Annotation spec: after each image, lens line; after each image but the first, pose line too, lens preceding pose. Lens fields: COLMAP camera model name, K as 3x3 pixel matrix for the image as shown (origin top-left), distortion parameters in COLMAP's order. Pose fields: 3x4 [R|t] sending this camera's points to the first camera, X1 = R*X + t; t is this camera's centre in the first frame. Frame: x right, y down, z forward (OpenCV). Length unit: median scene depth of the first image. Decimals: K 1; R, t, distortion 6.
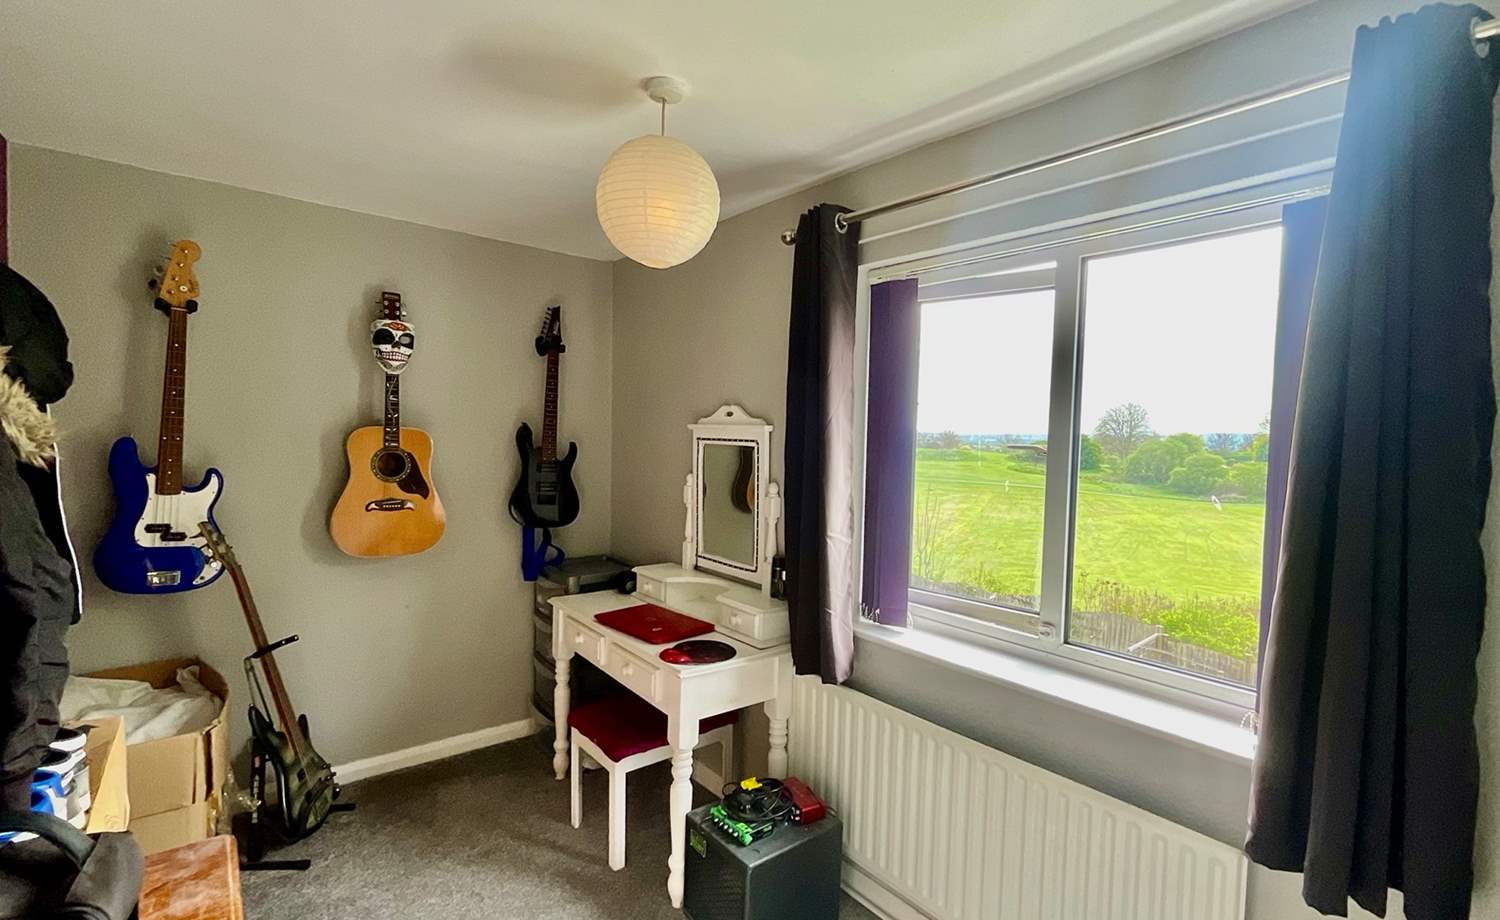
lens RADIAL K [[635.1, 0, 750.0], [0, 635.1, 460.0], [0, 0, 1]] dist [0.000518, 0.000072]
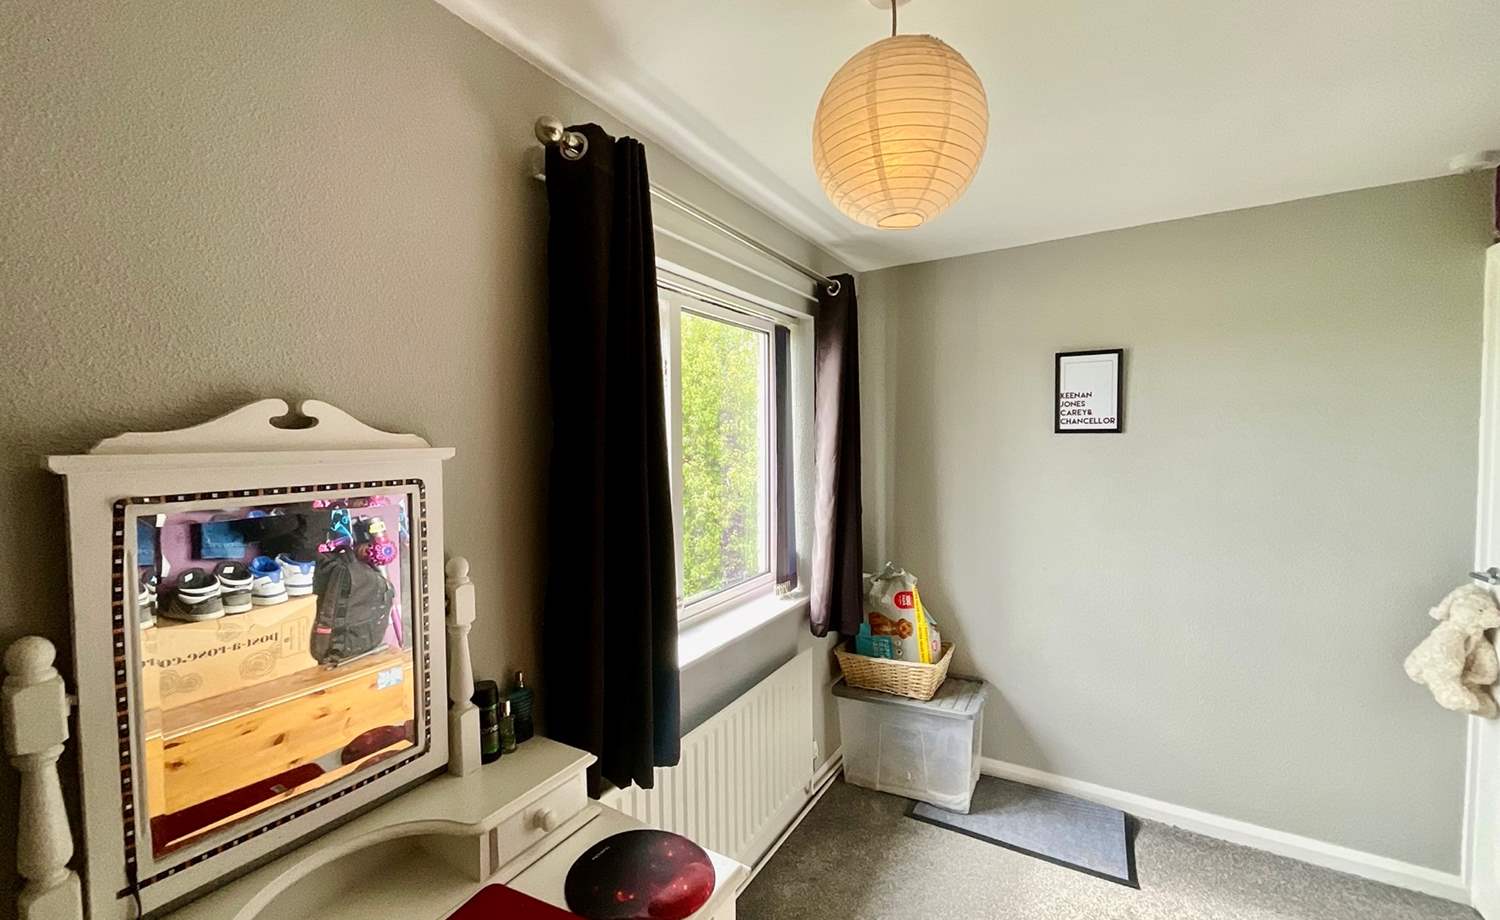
lens RADIAL K [[605.0, 0, 750.0], [0, 605.0, 460.0], [0, 0, 1]] dist [0.000024, -0.000199]
pose [[-0.311724, -0.058113, 0.948394, -0.480712], [0.049078, 0.995811, 0.077150, -0.066219], [-0.948904, 0.070595, -0.307566, 0.878142]]
